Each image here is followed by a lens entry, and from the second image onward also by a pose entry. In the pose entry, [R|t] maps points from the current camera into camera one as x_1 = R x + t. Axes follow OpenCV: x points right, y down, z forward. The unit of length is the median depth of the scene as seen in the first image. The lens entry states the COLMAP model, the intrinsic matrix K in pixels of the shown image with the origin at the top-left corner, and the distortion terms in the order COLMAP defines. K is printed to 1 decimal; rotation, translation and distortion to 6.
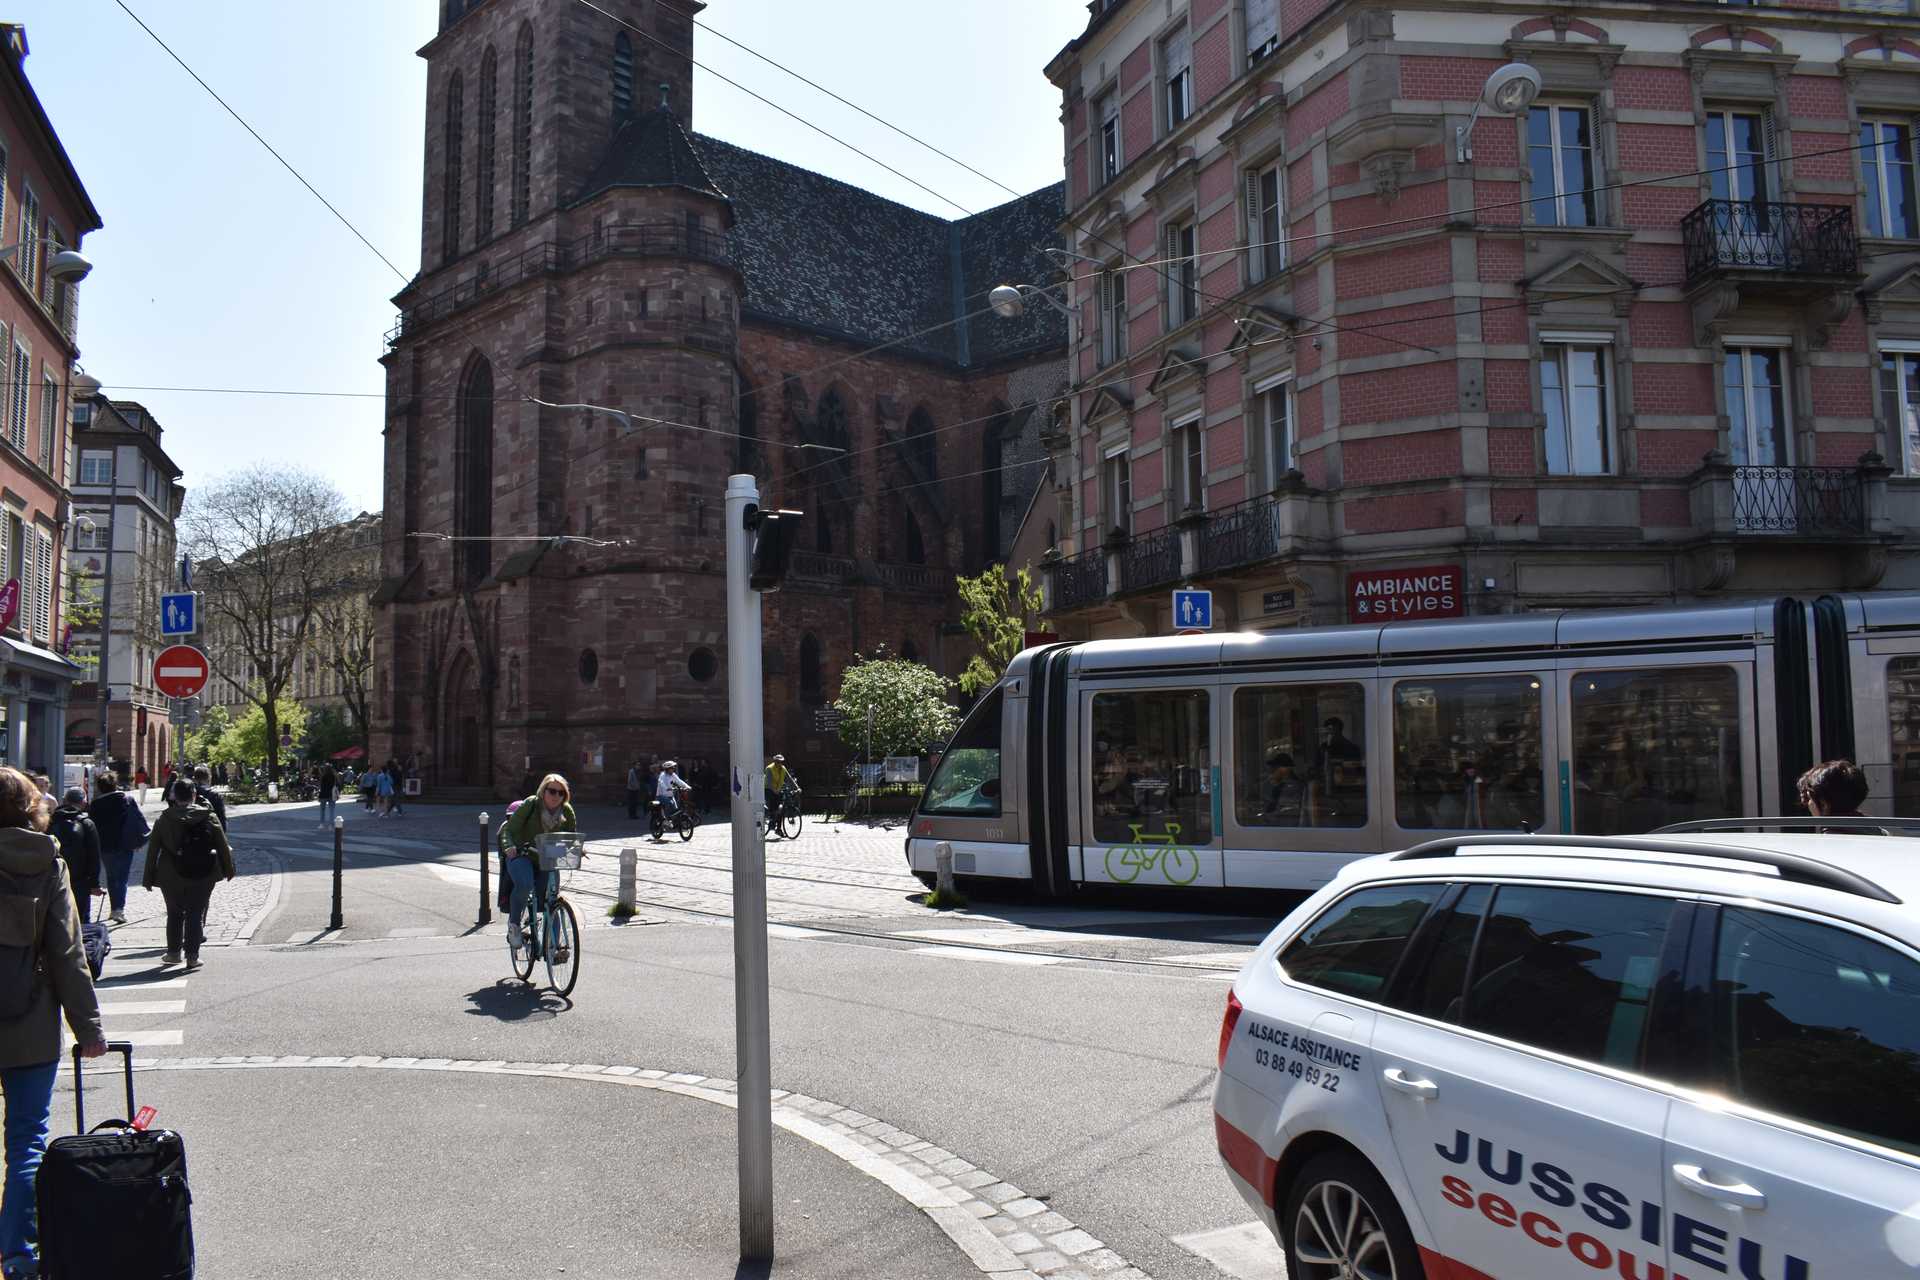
lens RADIAL K [[1512.9, 0, 954.0], [0, 1512.9, 642.4], [0, 0, 1]] dist [-0.091913, 0.016051]
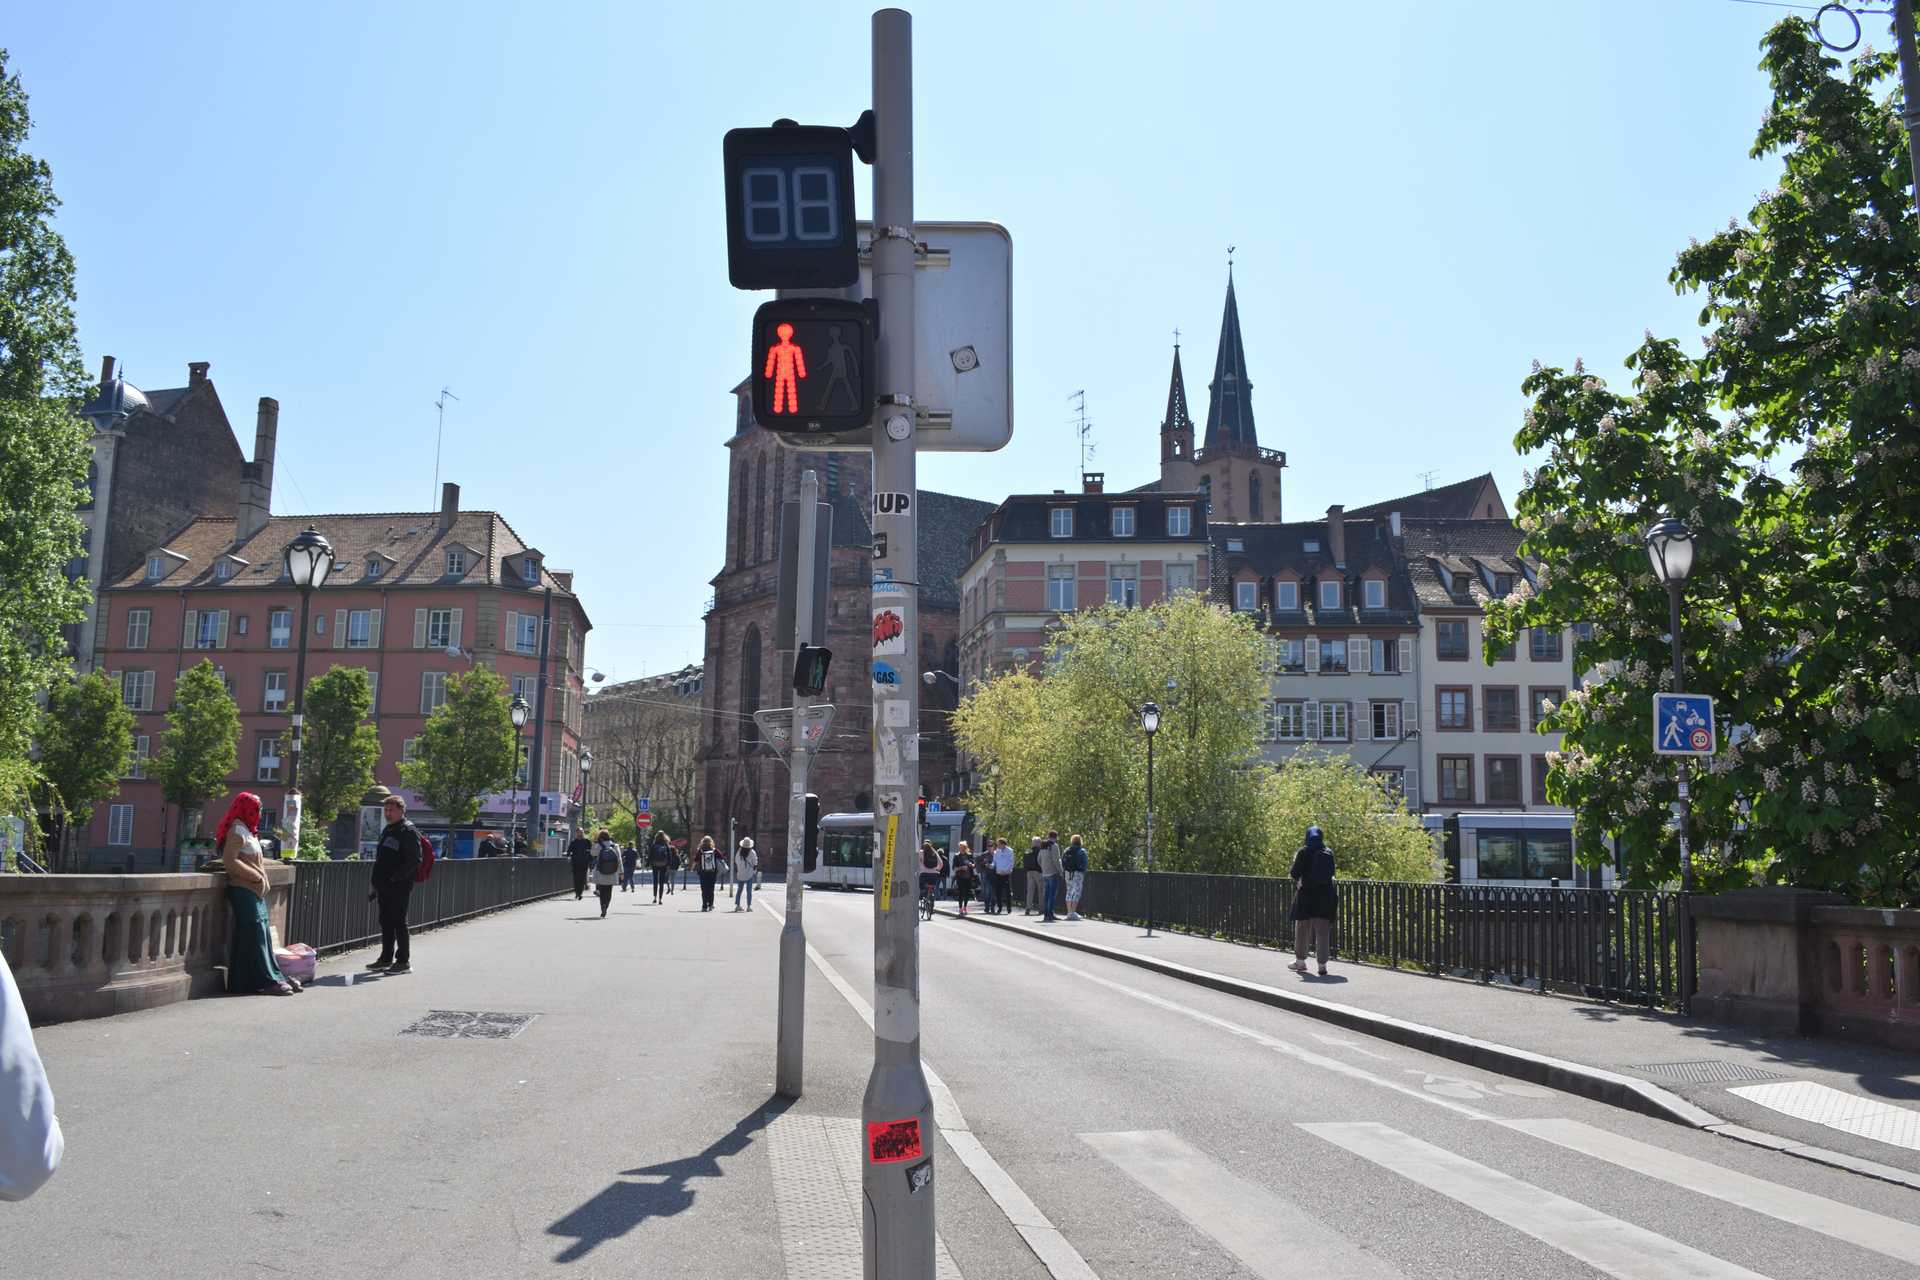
lens RADIAL K [[1512.9, 0, 954.0], [0, 1512.9, 642.4], [0, 0, 1]] dist [-0.091913, 0.016051]
pose [[0.979789, 0.003131, -0.200011, 0.322047], [-0.016415, 0.997764, -0.064790, -0.063473], [0.199361, 0.066763, 0.977649, -0.836233]]
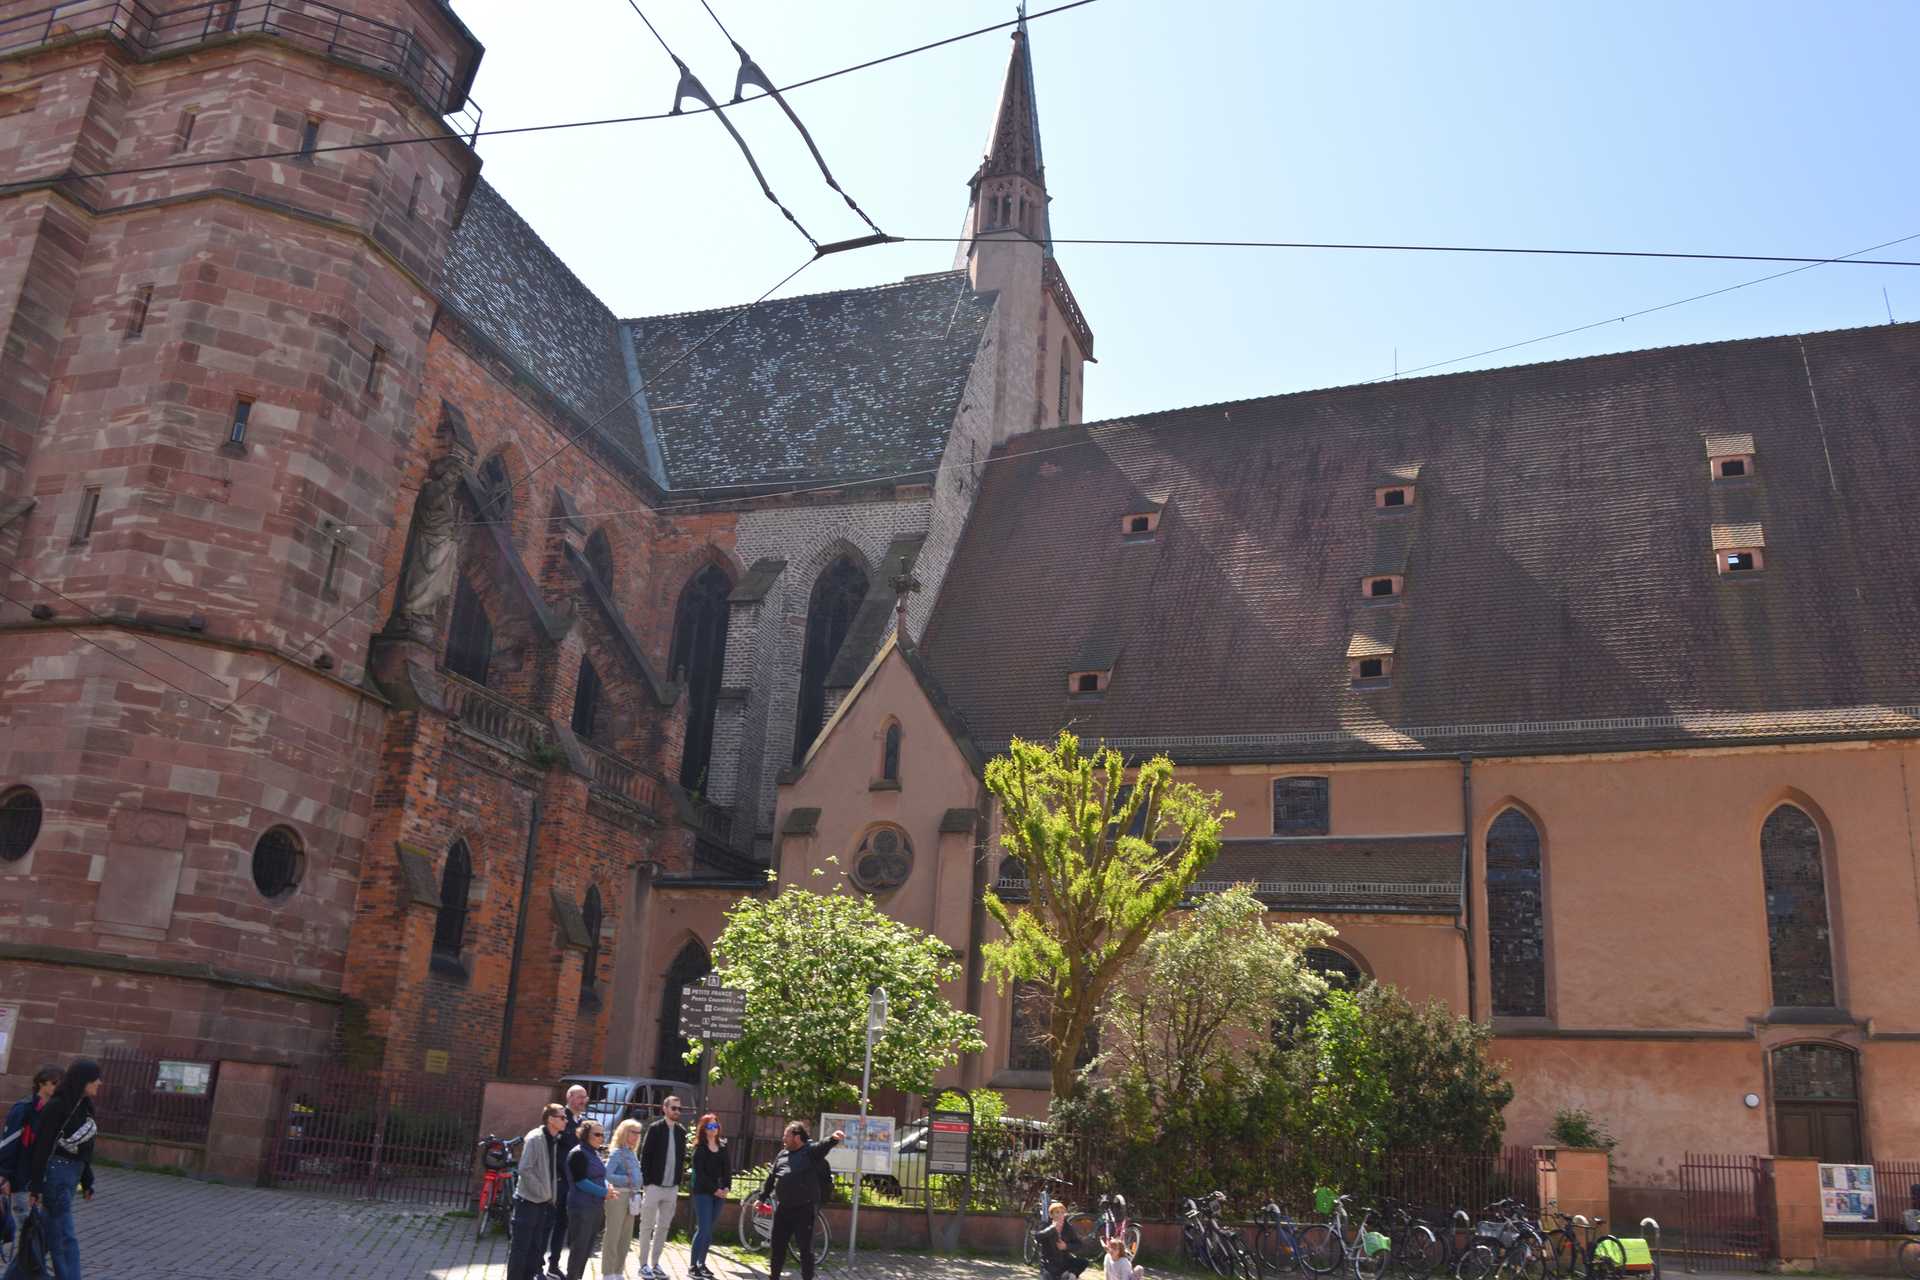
lens RADIAL K [[1533.9, 0, 956.9], [0, 1533.9, 647.9], [0, 0, 1]] dist [-0.089054, 0.011504]
pose [[0.886580, 0.206306, 0.414021, -0.187196], [-0.110124, 0.963436, -0.244260, 0.041701], [-0.449275, 0.170962, 0.876883, 0.483751]]
